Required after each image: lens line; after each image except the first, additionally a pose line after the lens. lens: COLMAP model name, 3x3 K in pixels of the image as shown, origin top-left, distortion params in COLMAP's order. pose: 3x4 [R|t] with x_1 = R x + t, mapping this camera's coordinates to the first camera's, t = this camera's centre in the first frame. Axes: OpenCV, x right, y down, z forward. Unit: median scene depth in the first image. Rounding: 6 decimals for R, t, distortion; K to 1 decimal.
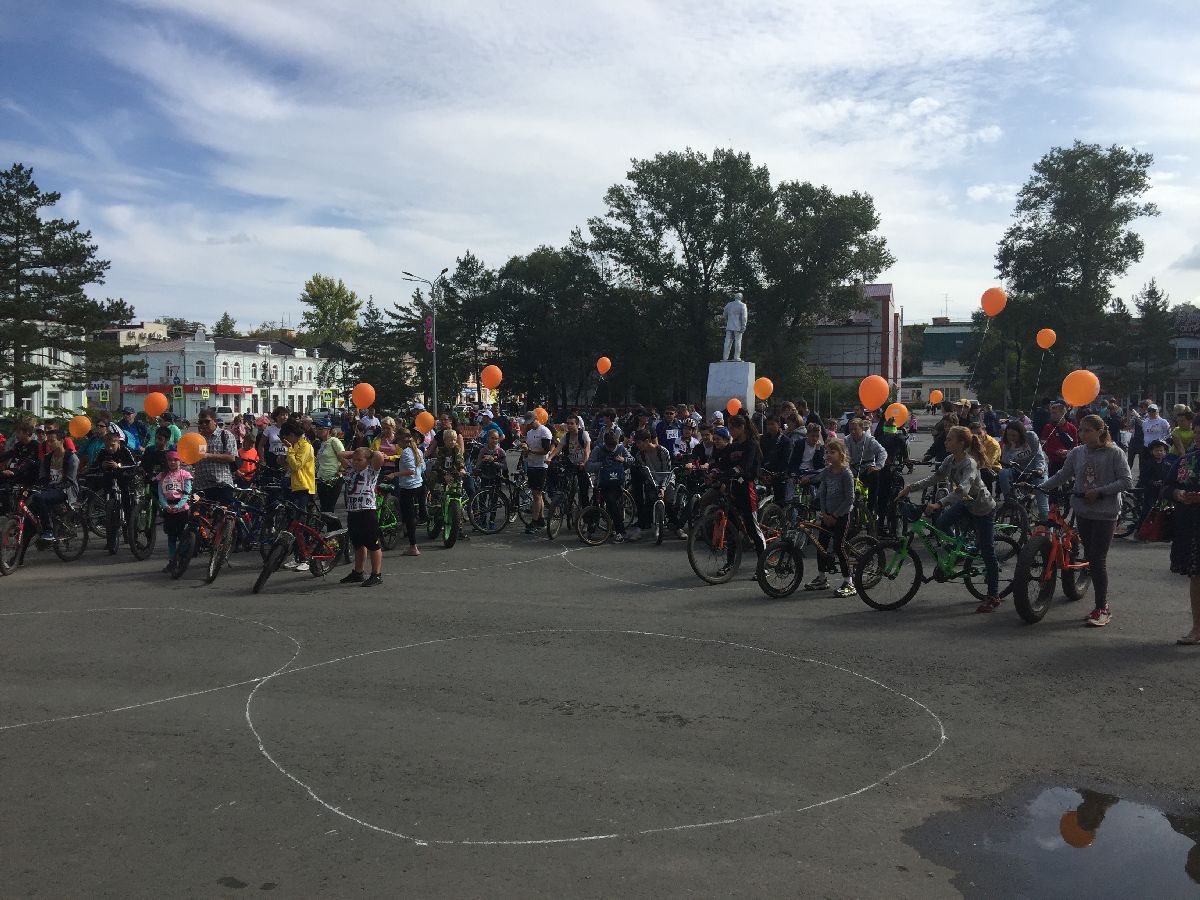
lens RADIAL K [[1069.9, 0, 600.0], [0, 1069.9, 450.0], [0, 0, 1]] dist [0.041312, -0.015054]
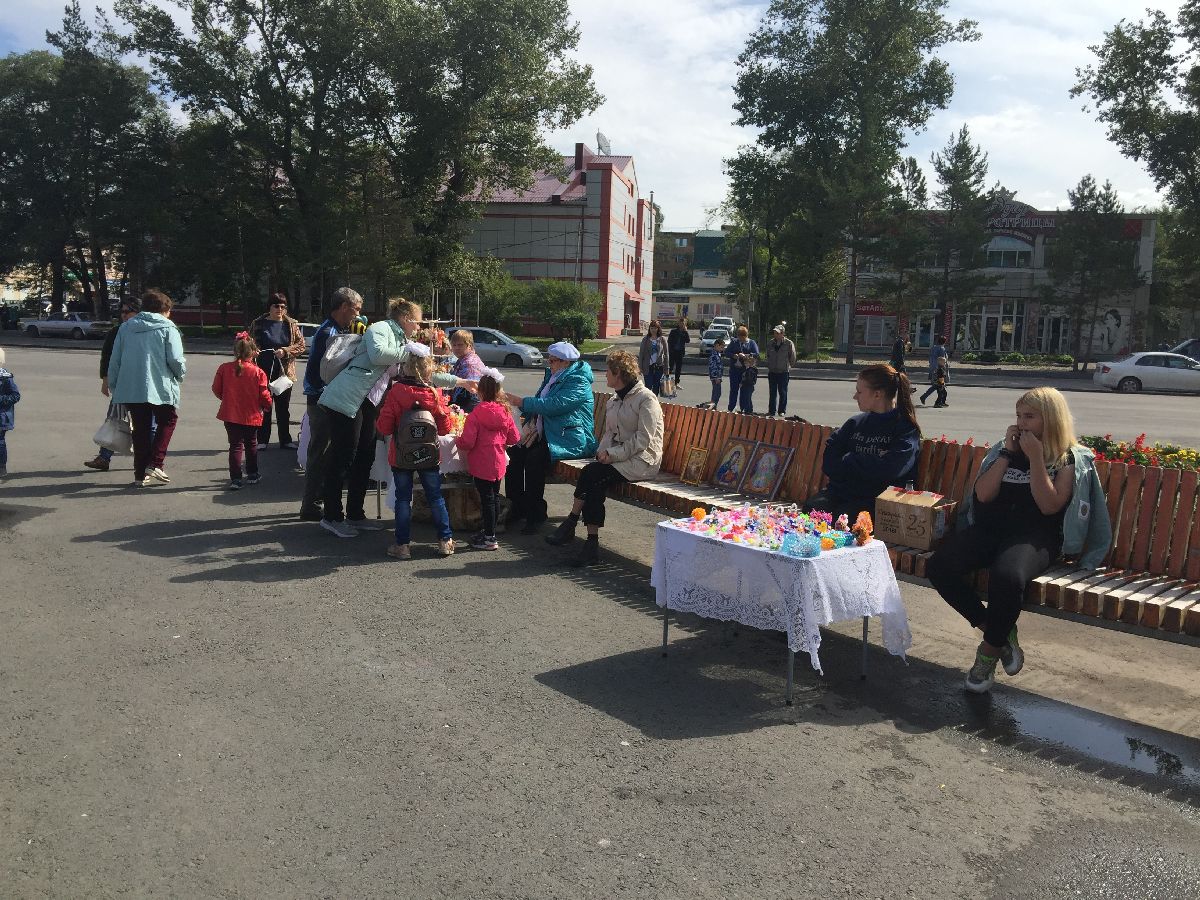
lens RADIAL K [[1000.0, 0, 600.0], [0, 1000.0, 450.0], [0, 0, 1]] dist [0.035652, -0.000738]
pose [[0.989289, 0.013735, 0.145322, 0.207258], [-0.027122, 0.995523, 0.090541, -0.019733], [-0.143427, -0.093512, 0.985233, 0.411903]]
